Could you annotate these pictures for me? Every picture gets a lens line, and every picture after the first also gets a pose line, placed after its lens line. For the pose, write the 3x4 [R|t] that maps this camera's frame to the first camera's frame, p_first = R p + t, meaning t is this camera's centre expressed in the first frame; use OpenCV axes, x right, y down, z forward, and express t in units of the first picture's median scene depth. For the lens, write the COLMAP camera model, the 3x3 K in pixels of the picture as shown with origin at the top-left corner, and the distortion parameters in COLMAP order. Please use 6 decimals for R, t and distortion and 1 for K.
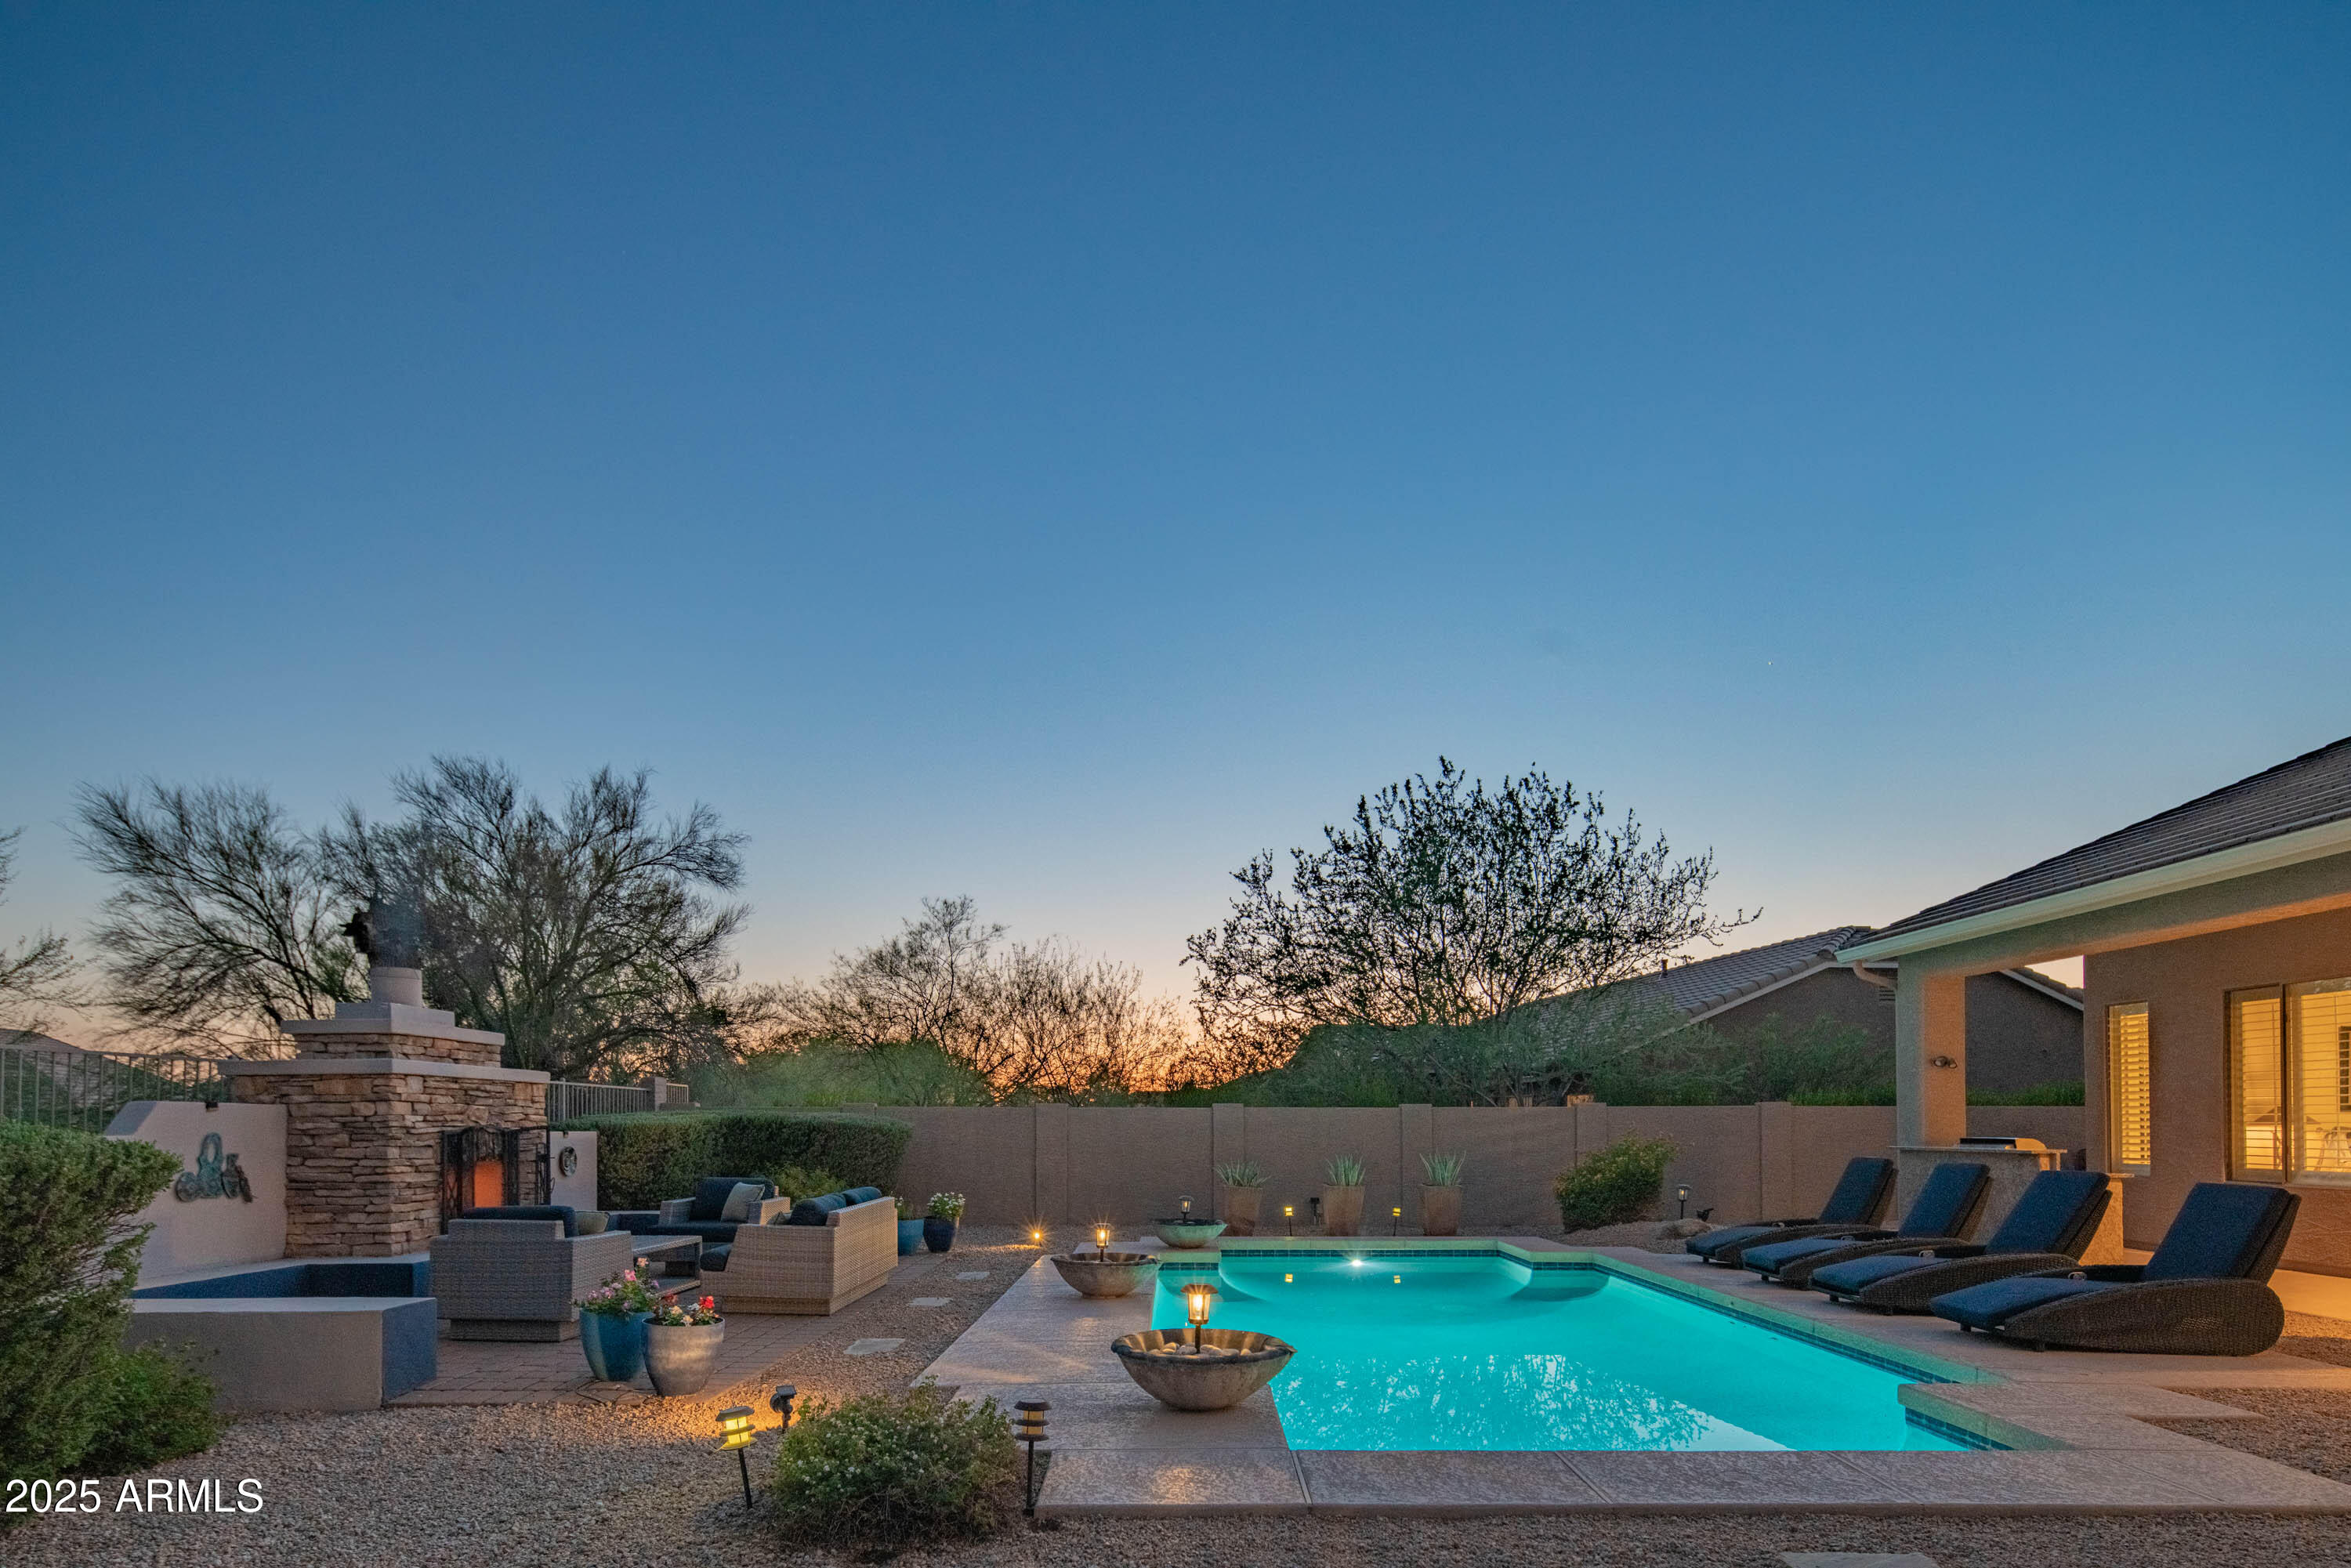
lens RADIAL K [[1182.3, 0, 1164.2], [0, 1182.3, 1110.6], [0, 0, 1]] dist [-0.001099, 0.000288]
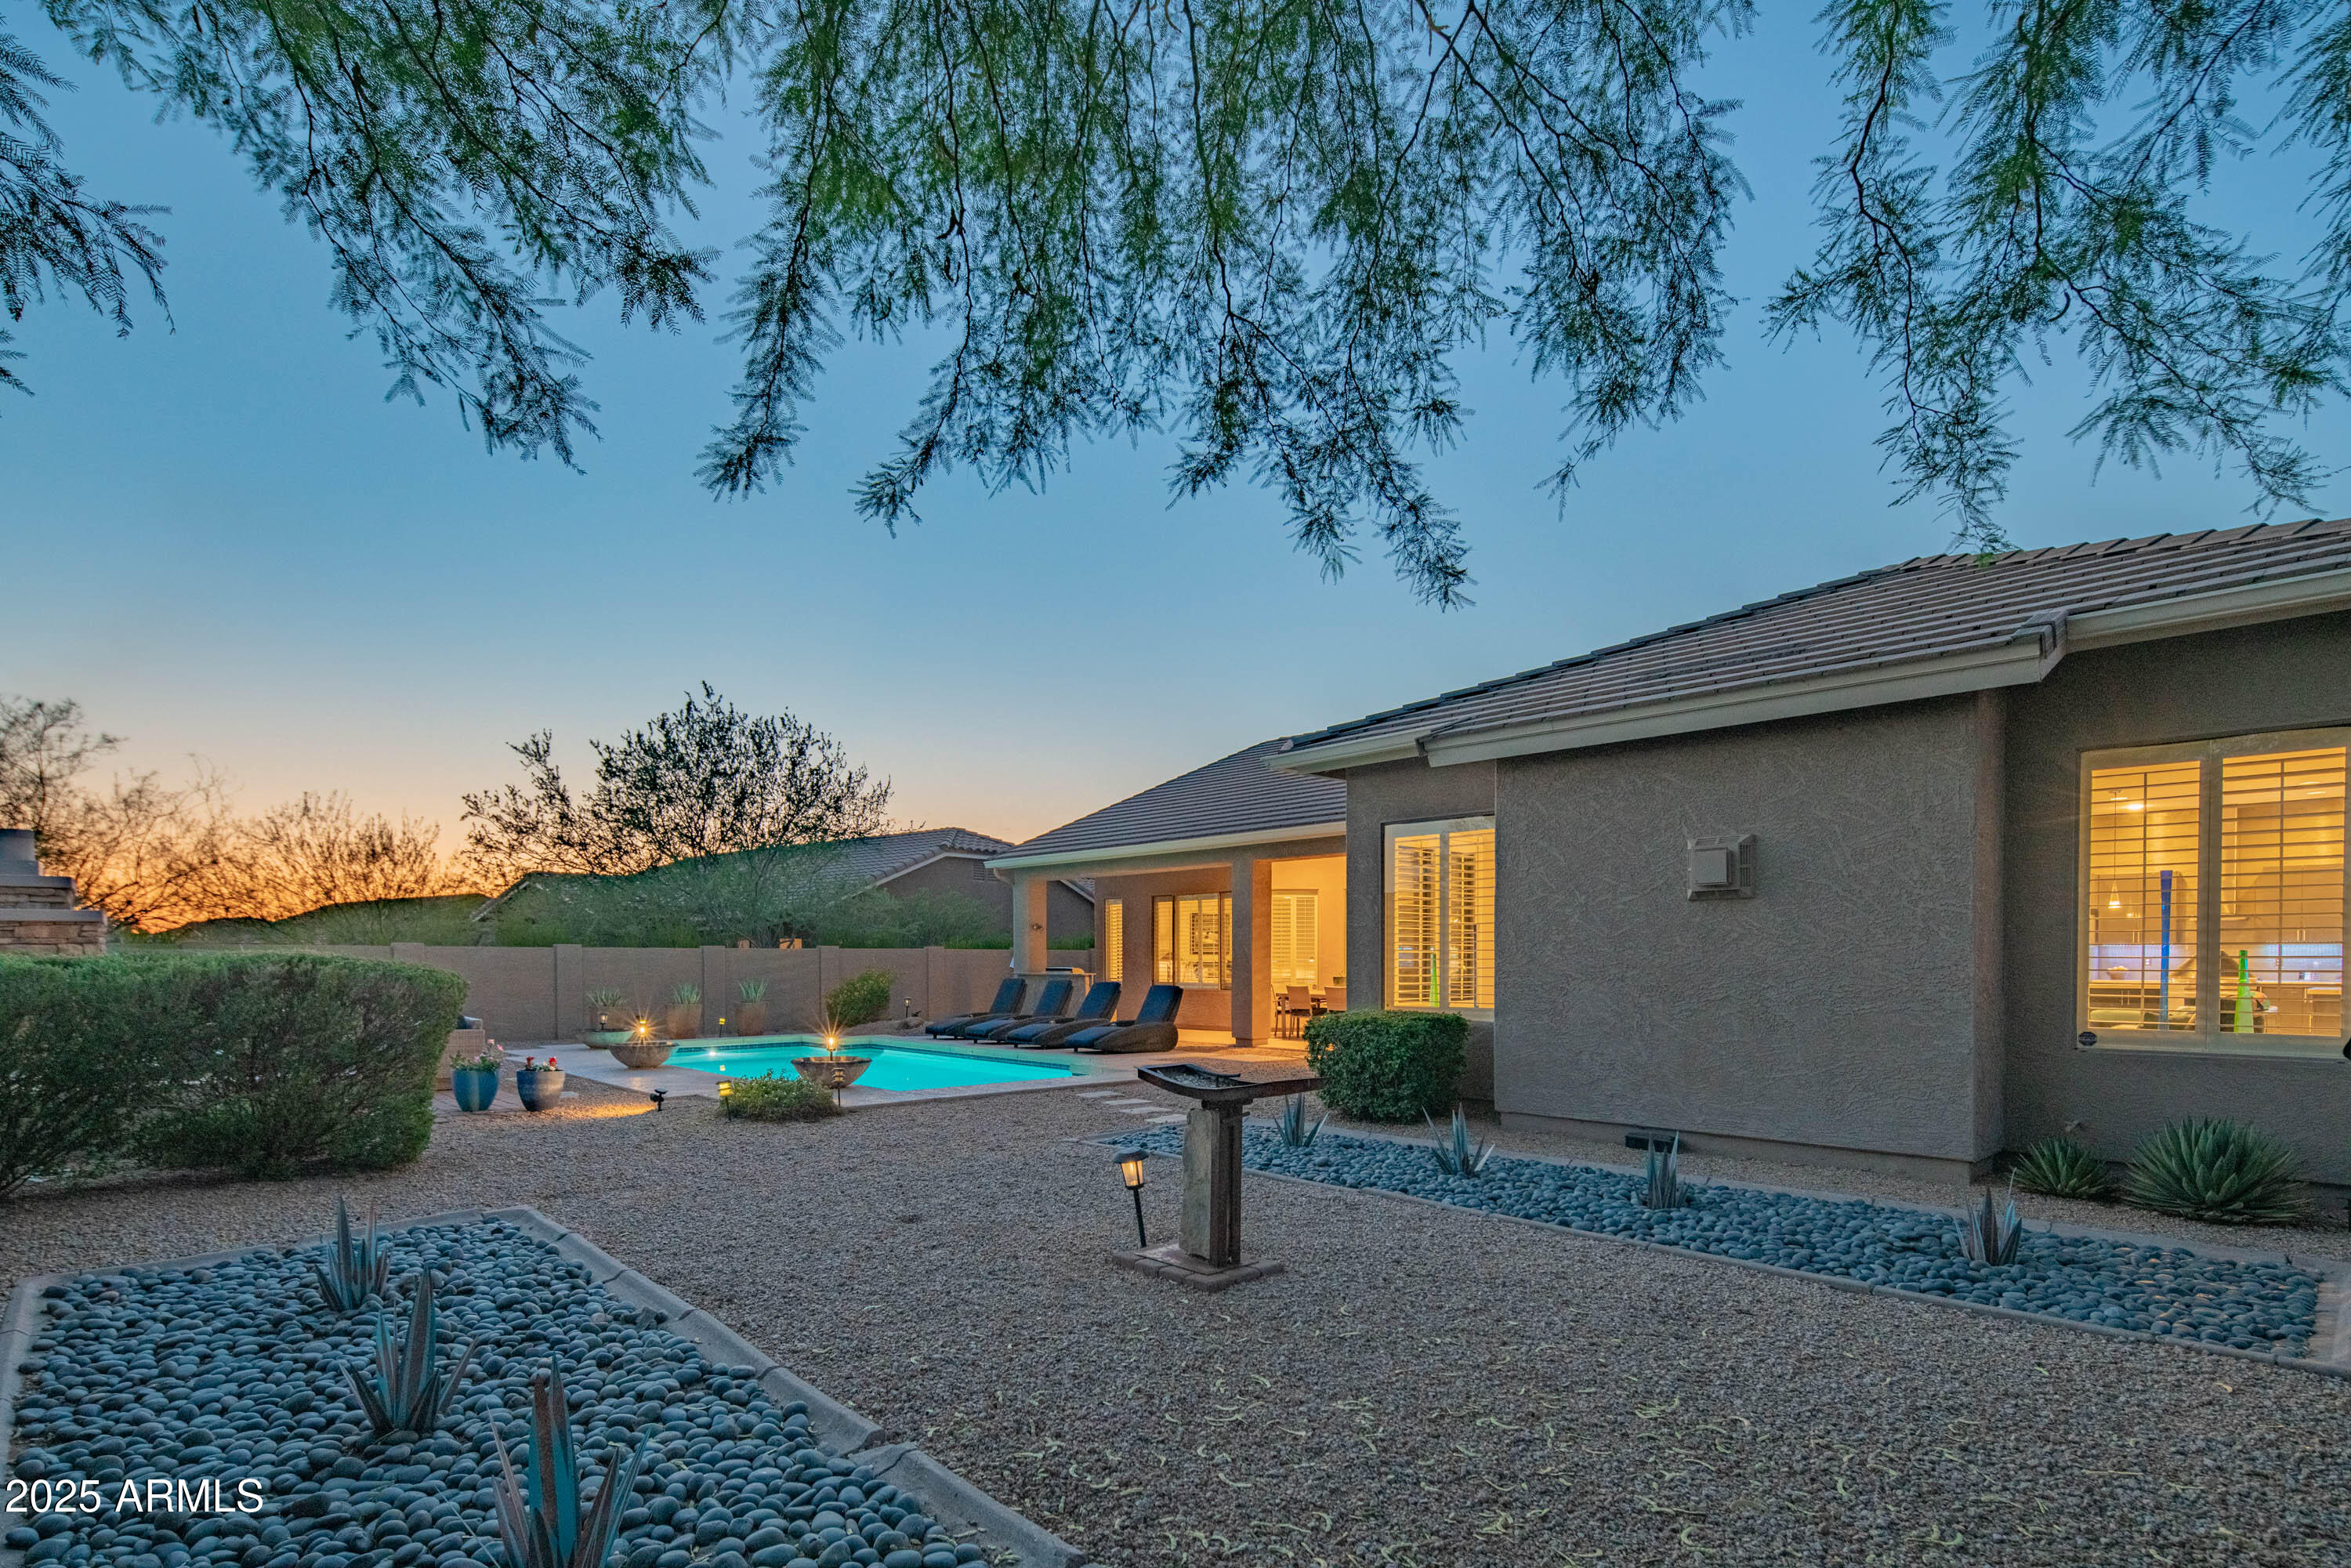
lens RADIAL K [[1154.0, 0, 1135.7], [0, 1154.0, 1029.5], [0, 0, 1]] dist [0.000644, -0.001127]
pose [[0.739192, -0.041779, 0.672197, -0.417578], [-0.005205, 0.997690, 0.067733, -0.003701], [-0.673474, -0.053566, 0.737267, -0.410905]]
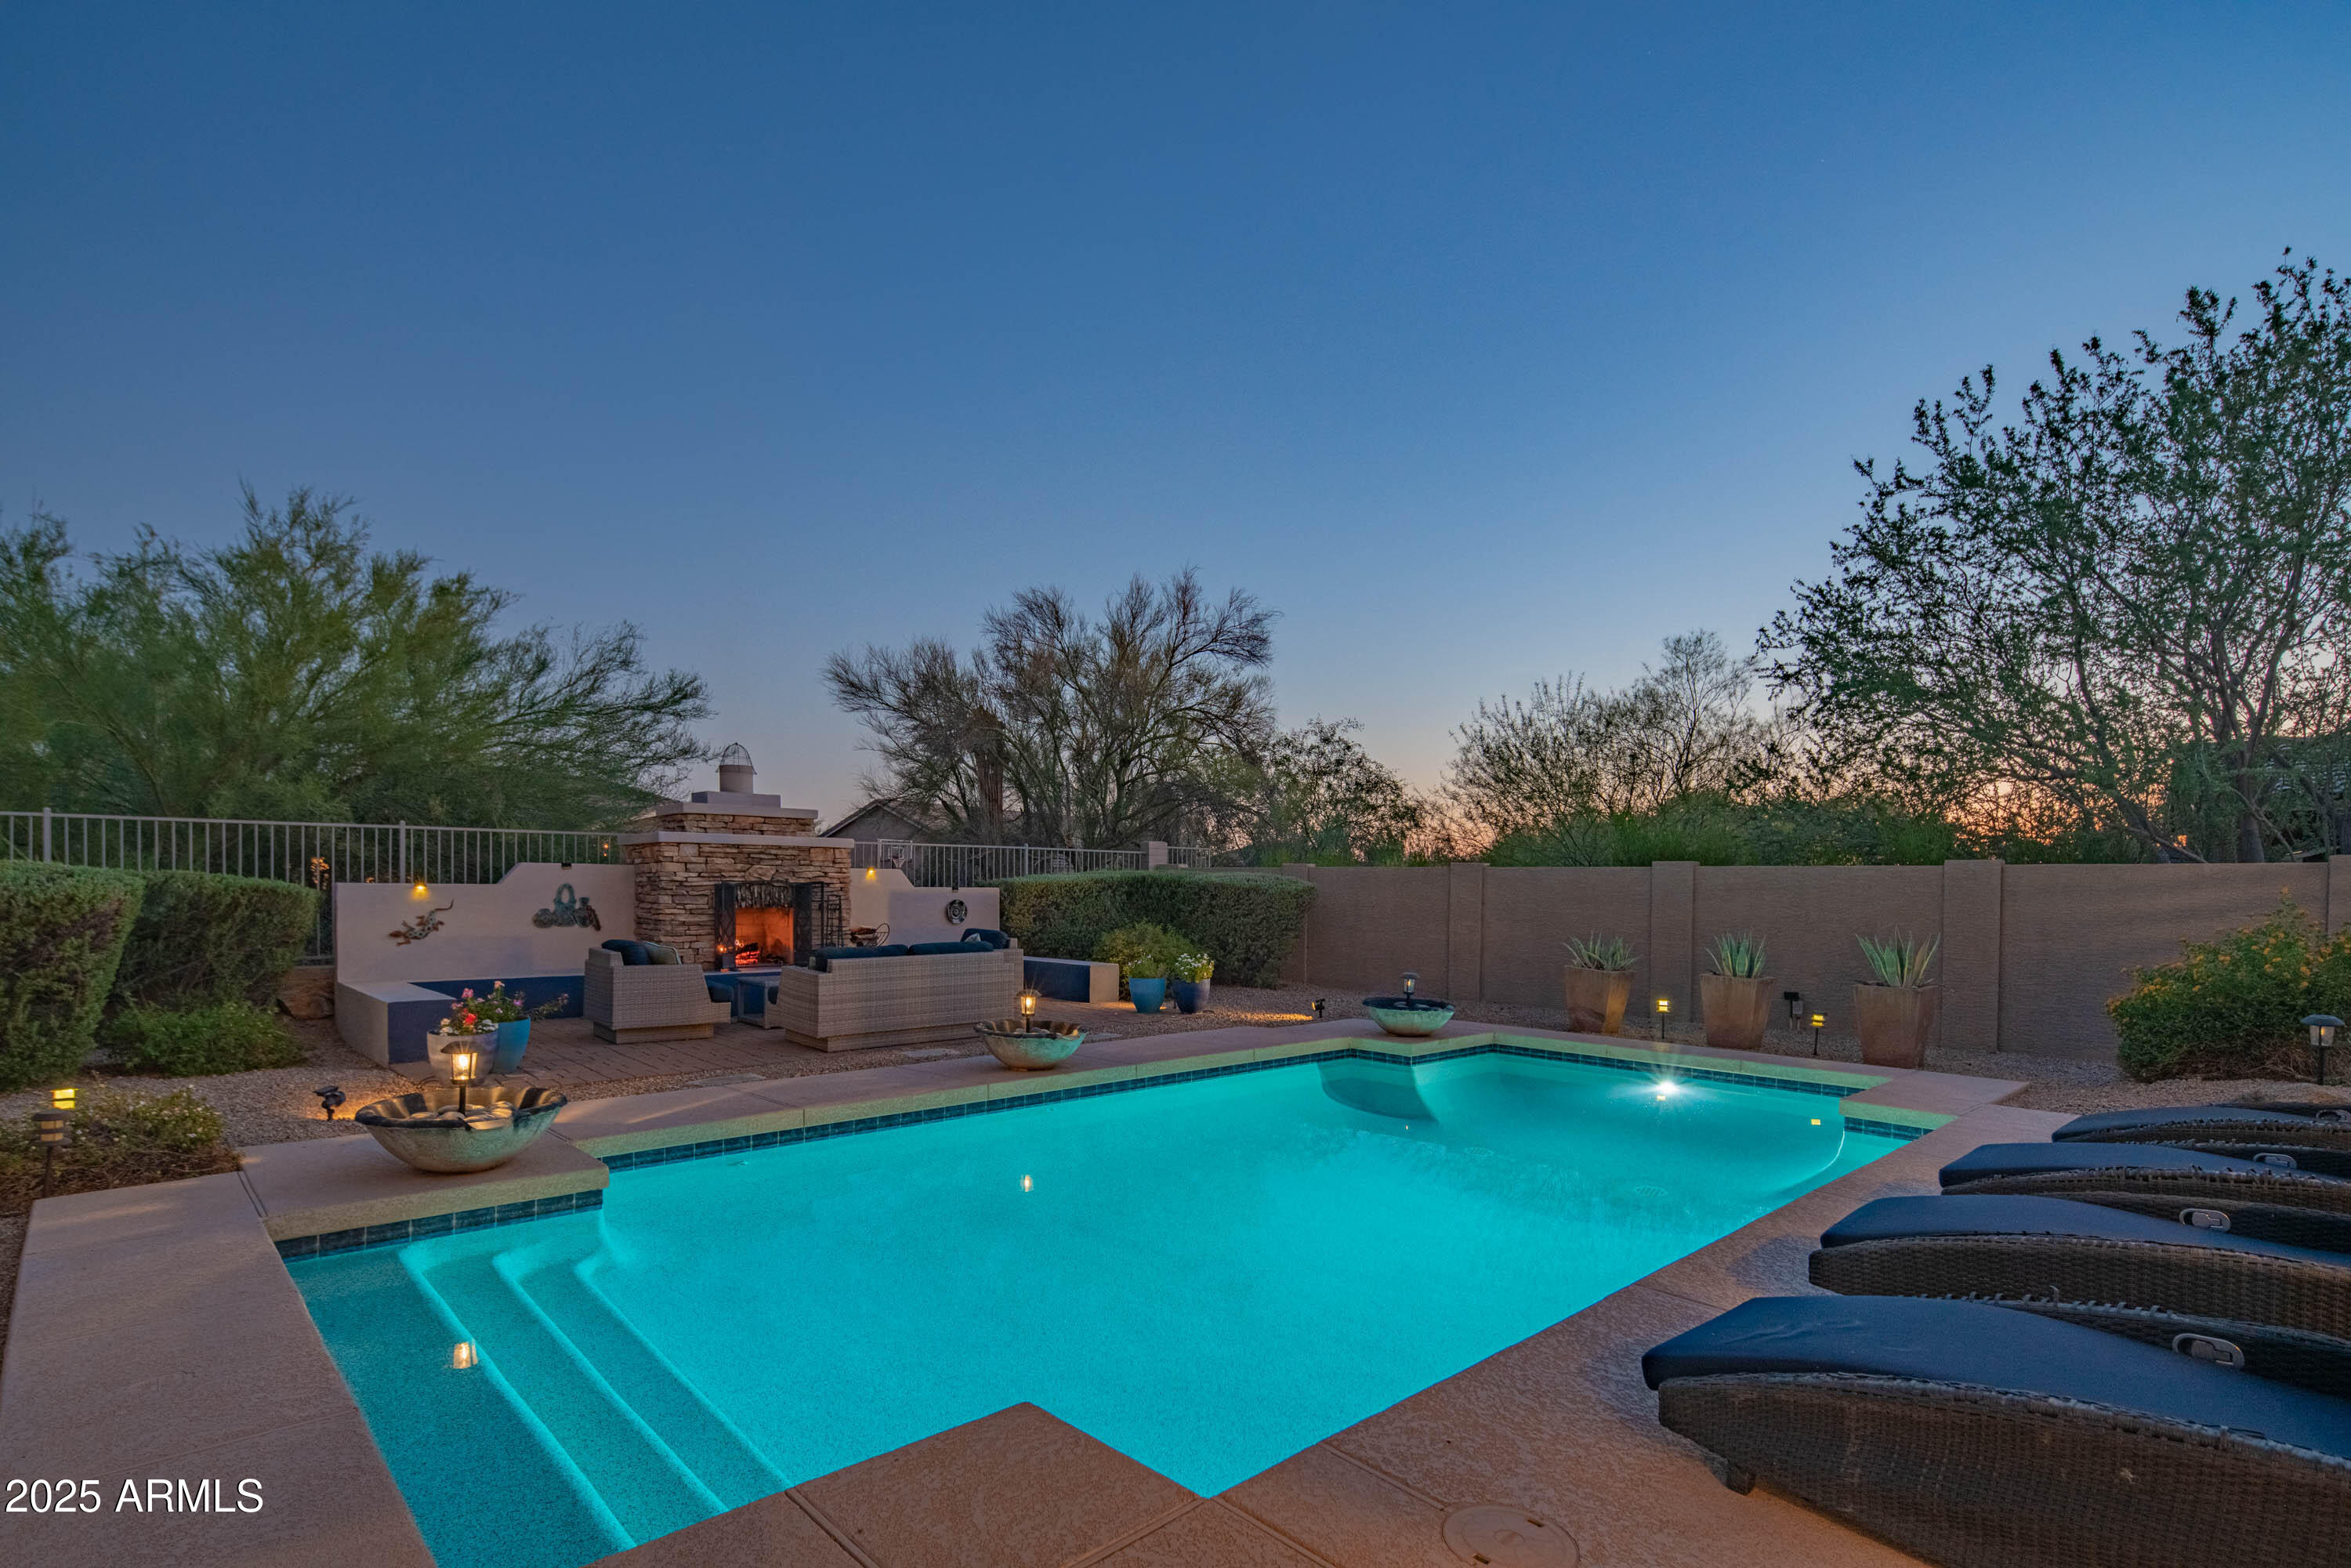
lens RADIAL K [[1132.7, 0, 1162.9], [0, 1132.7, 903.0], [0, 0, 1]] dist [0.001307, 0.000002]
pose [[0.688432, 0.019848, -0.725029, 0.440348], [-0.001194, 0.999655, 0.026232, 0.002677], [0.725300, -0.017193, 0.688219, 0.310726]]
